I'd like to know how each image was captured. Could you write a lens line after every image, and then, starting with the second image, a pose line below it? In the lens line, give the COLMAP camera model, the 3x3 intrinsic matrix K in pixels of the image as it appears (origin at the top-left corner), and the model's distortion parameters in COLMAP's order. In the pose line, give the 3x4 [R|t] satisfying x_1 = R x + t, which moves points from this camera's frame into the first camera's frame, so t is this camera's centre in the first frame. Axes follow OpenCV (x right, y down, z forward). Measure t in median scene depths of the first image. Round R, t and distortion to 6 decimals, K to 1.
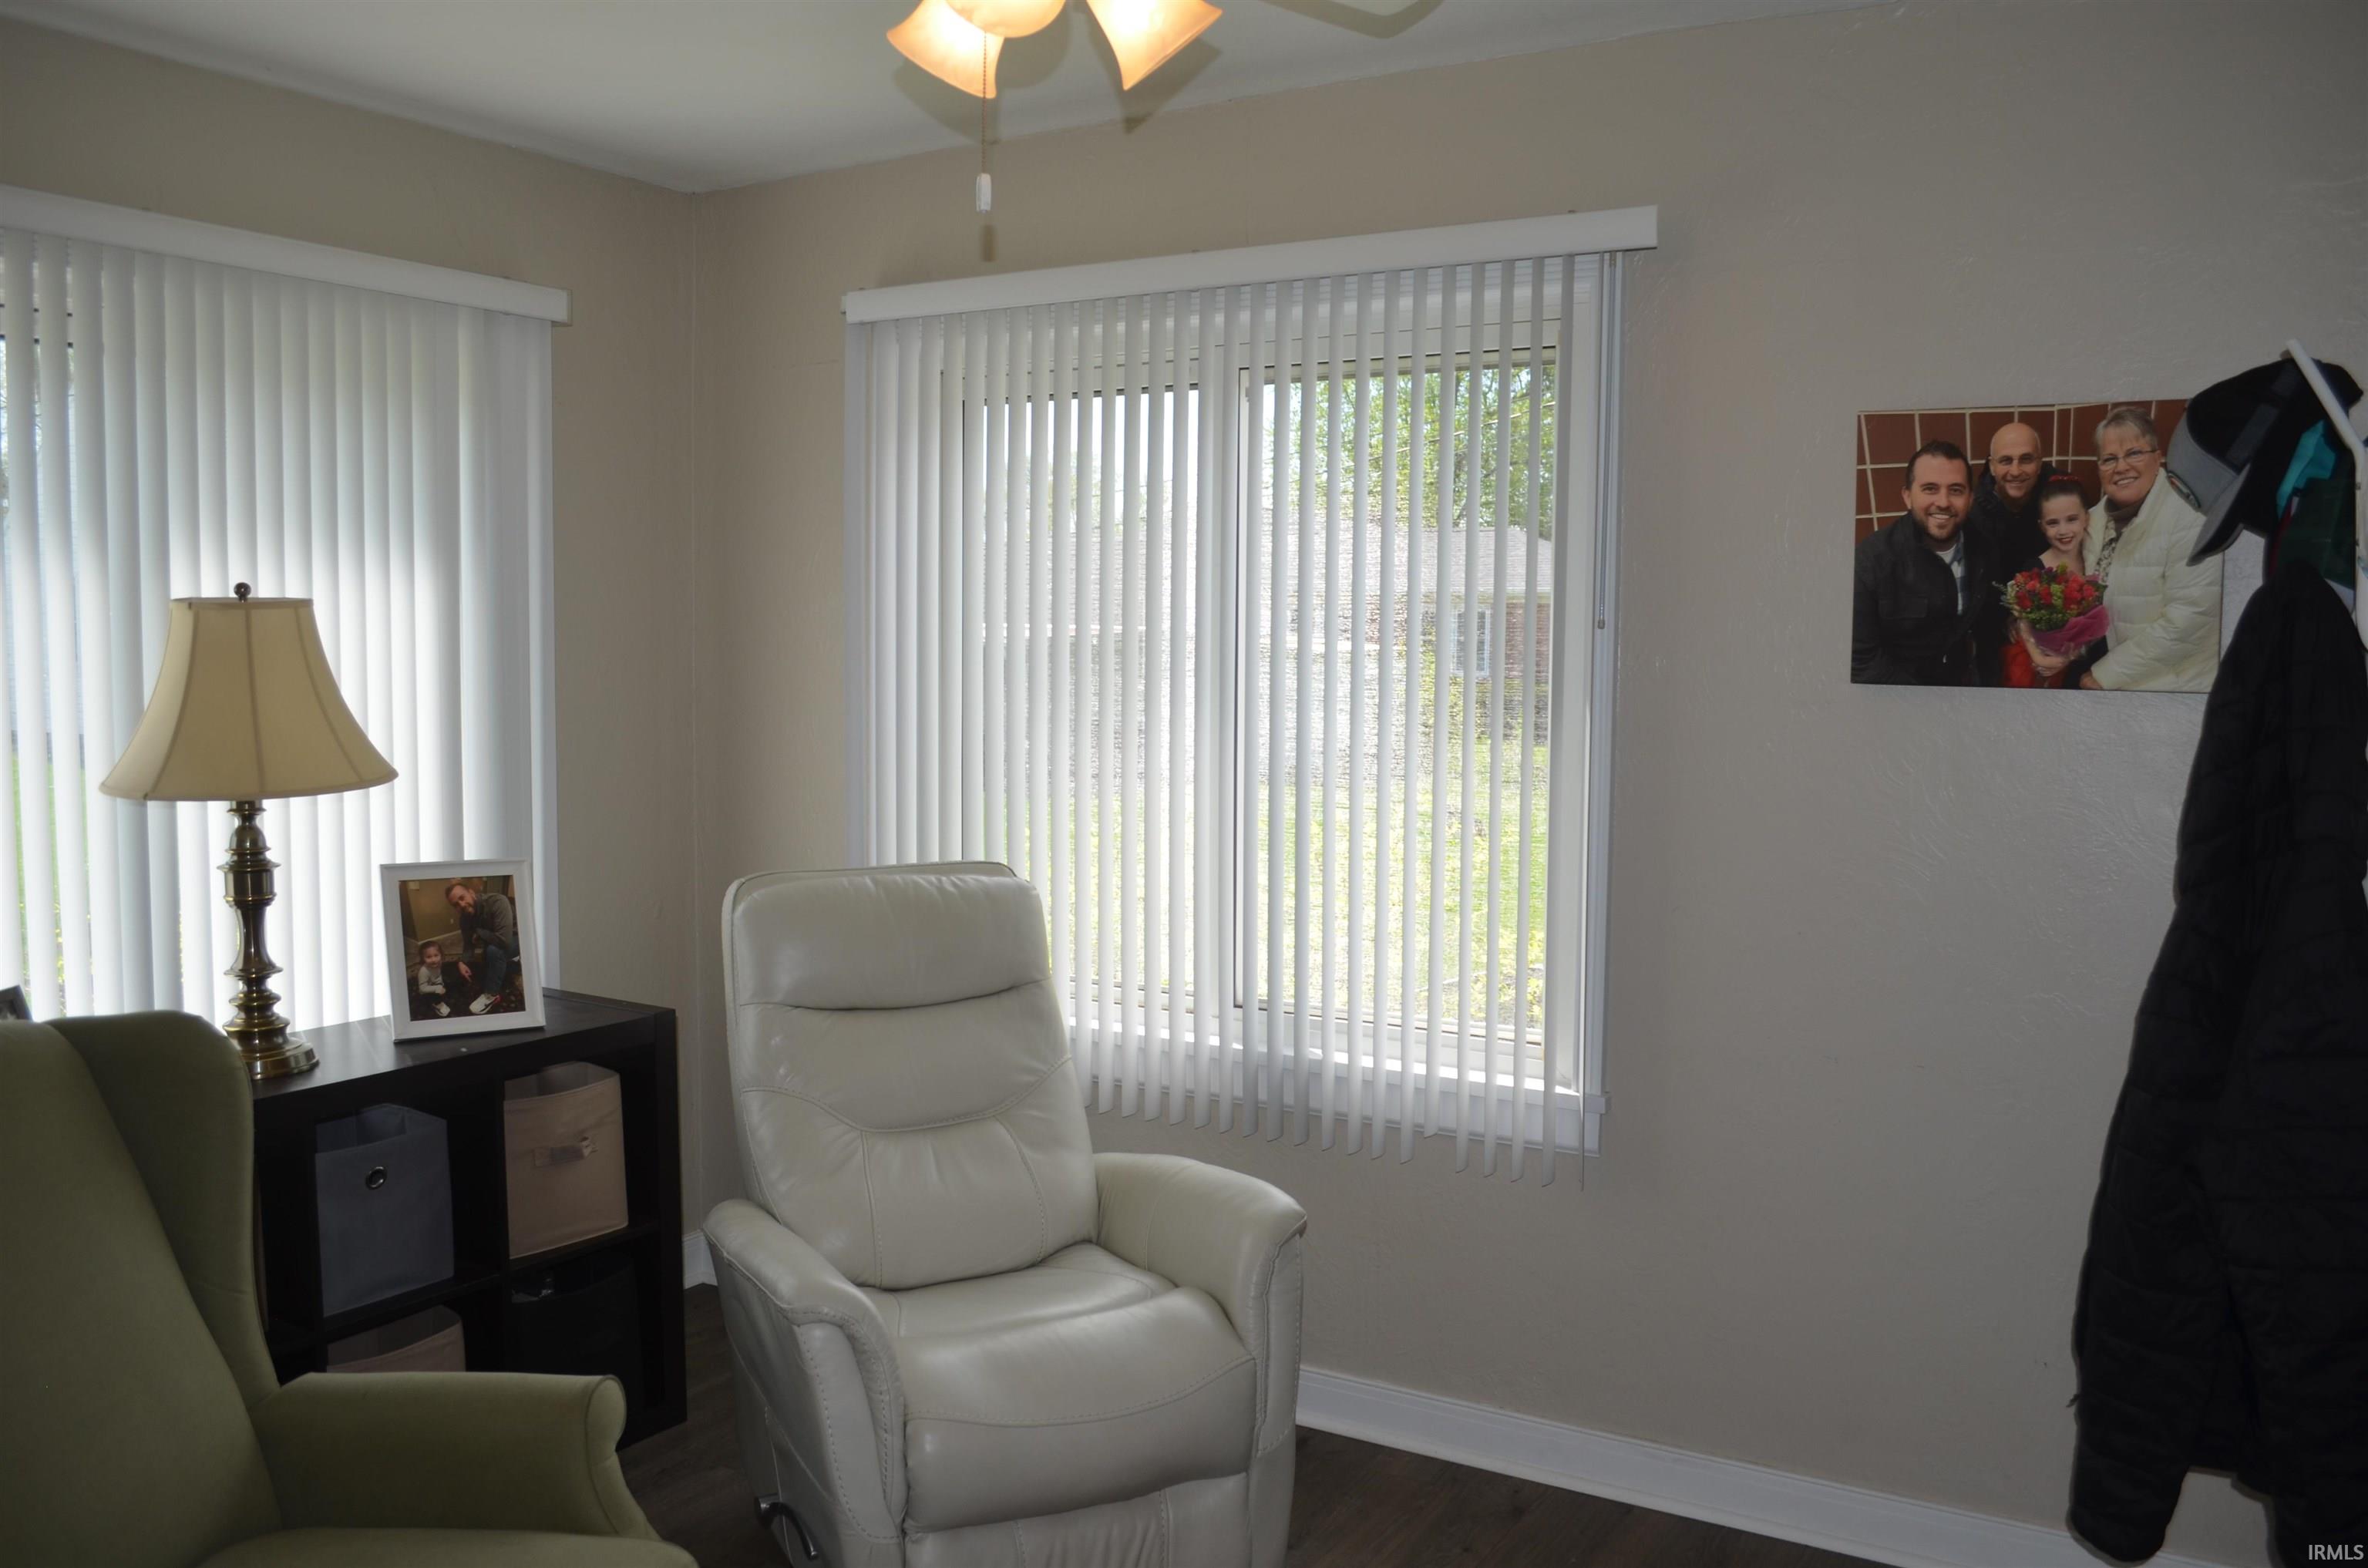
lens RADIAL K [[1866.0, 0, 1184.0], [0, 1866.0, 774.8], [0, 0, 1]] dist [-0.086850, 0.010210]
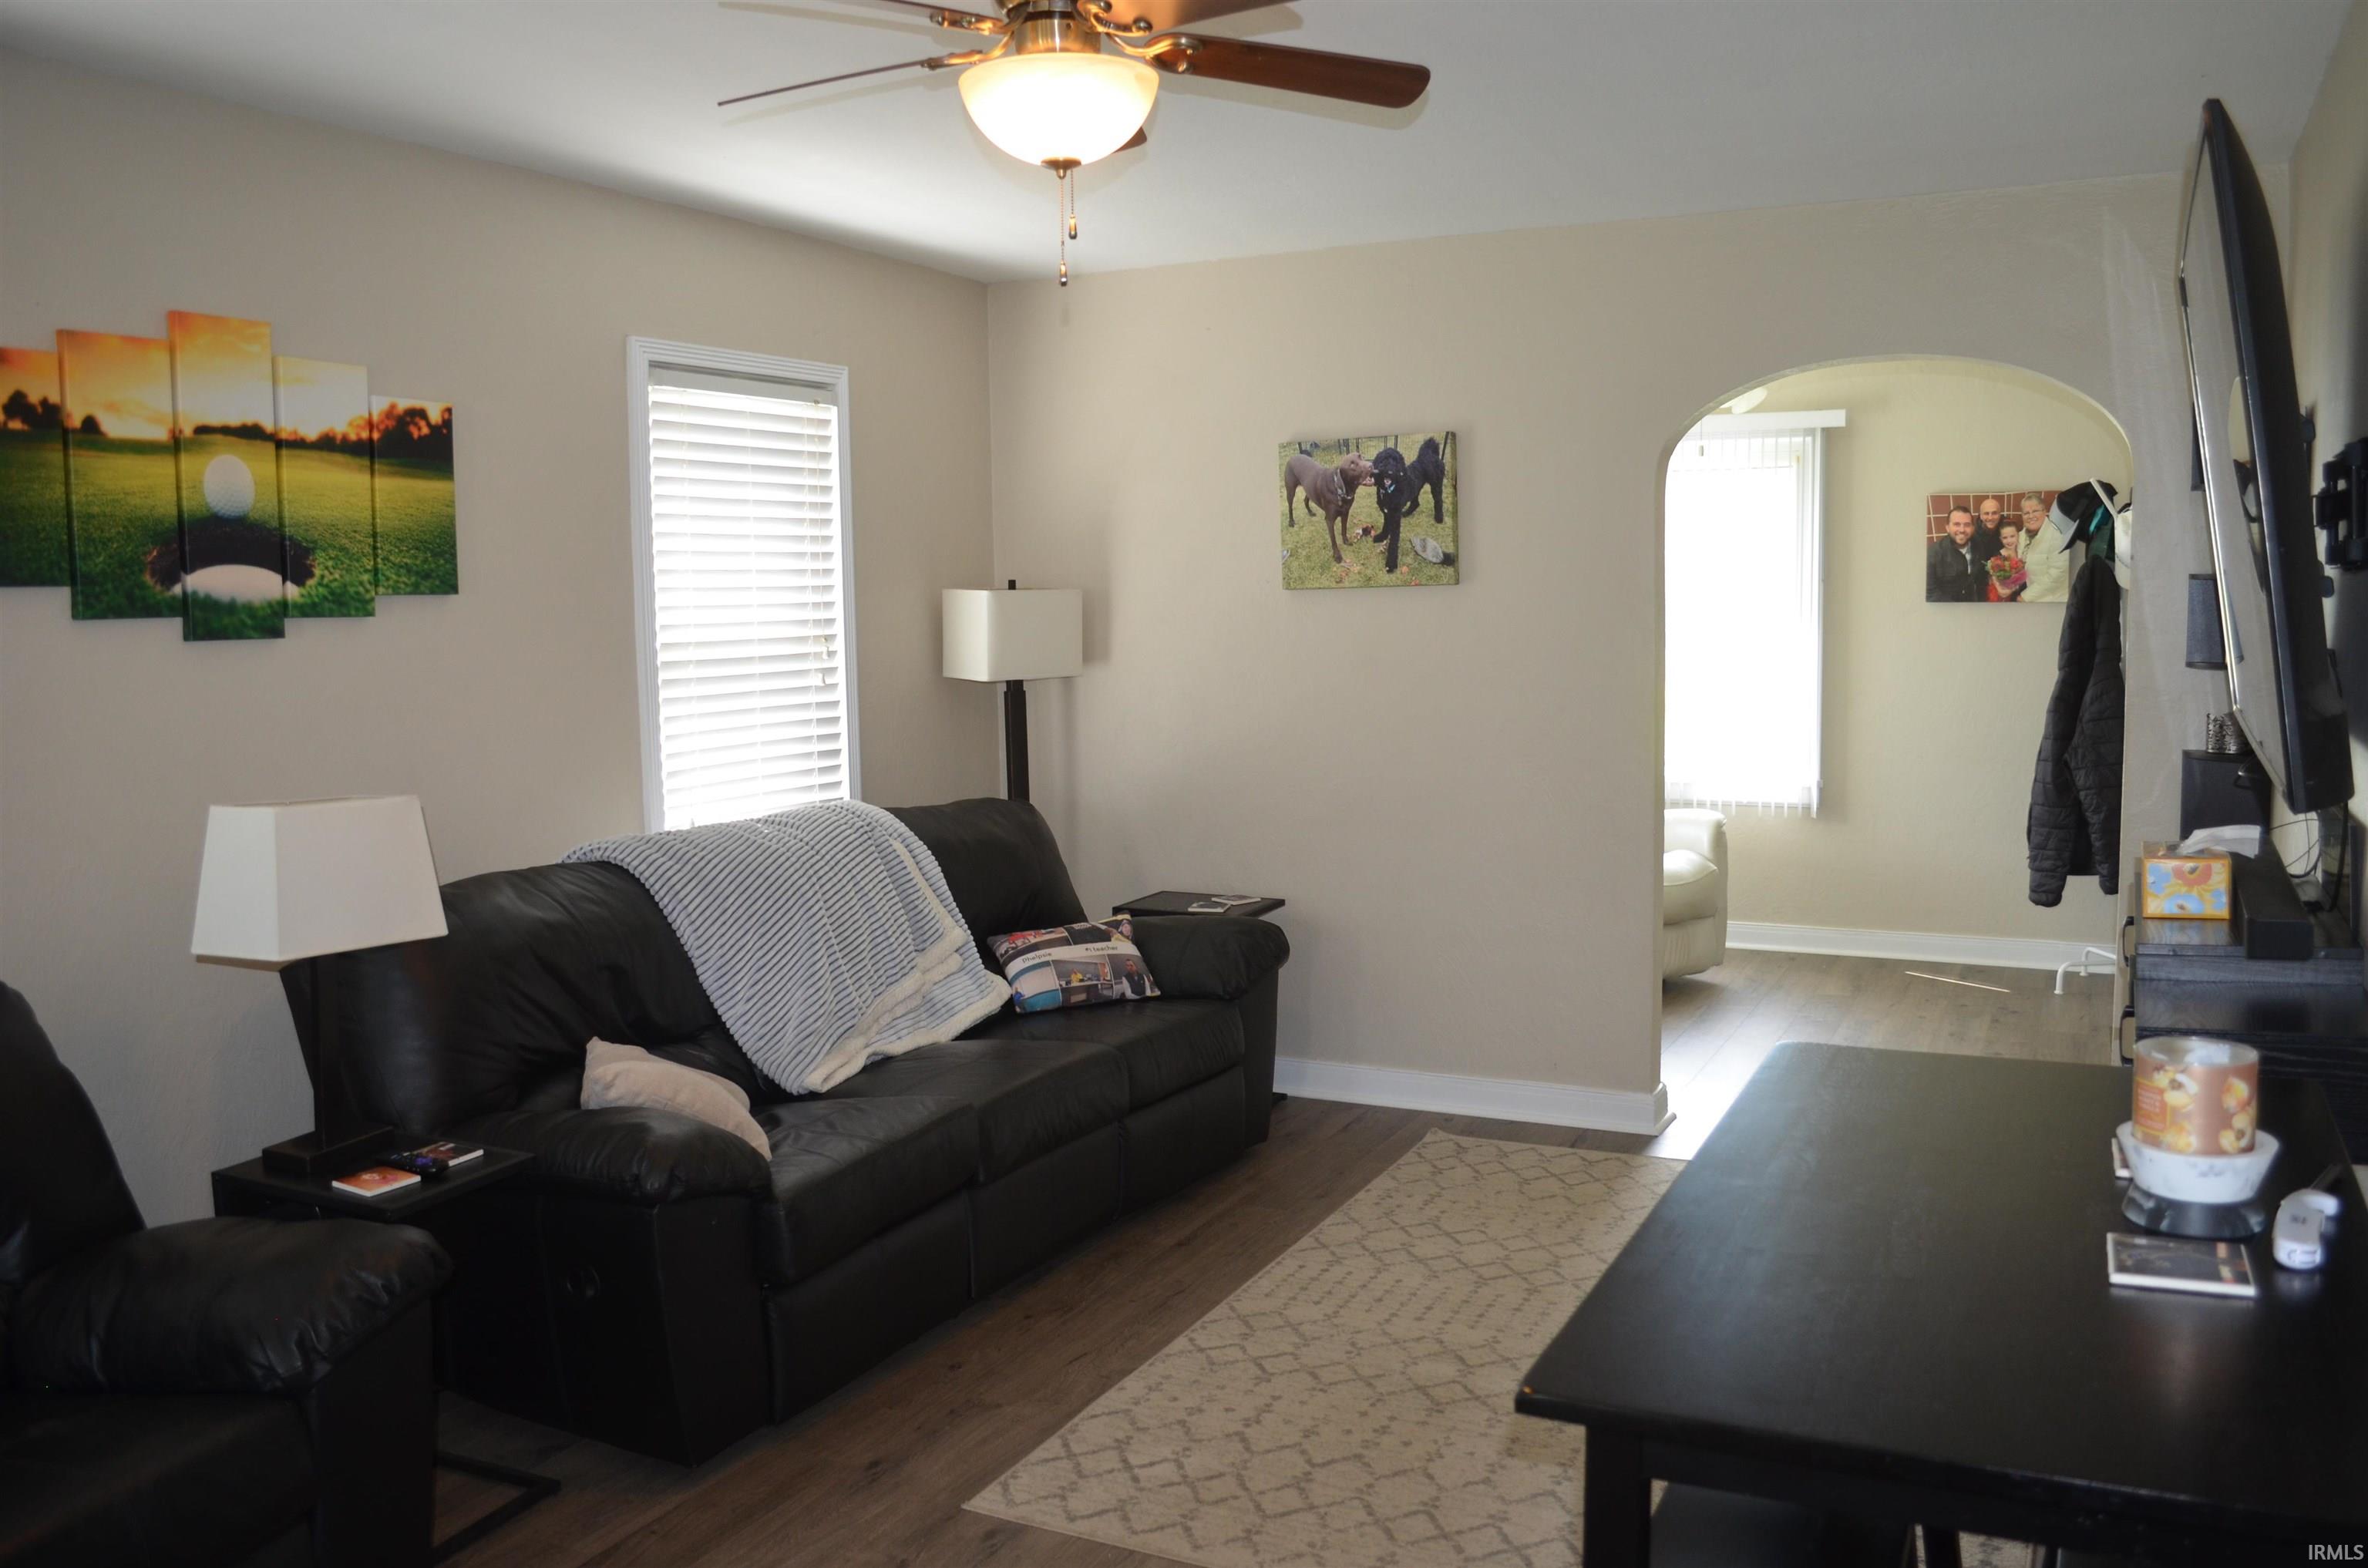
lens RADIAL K [[1866.0, 0, 1200.6], [0, 1866.0, 765.8], [0, 0, 1]] dist [-0.086850, 0.010210]
pose [[0.996892, -0.031595, 0.072168, -0.840661], [0.030606, 0.999422, 0.014763, 0.108956], [-0.072593, -0.012509, 0.997283, -1.478111]]
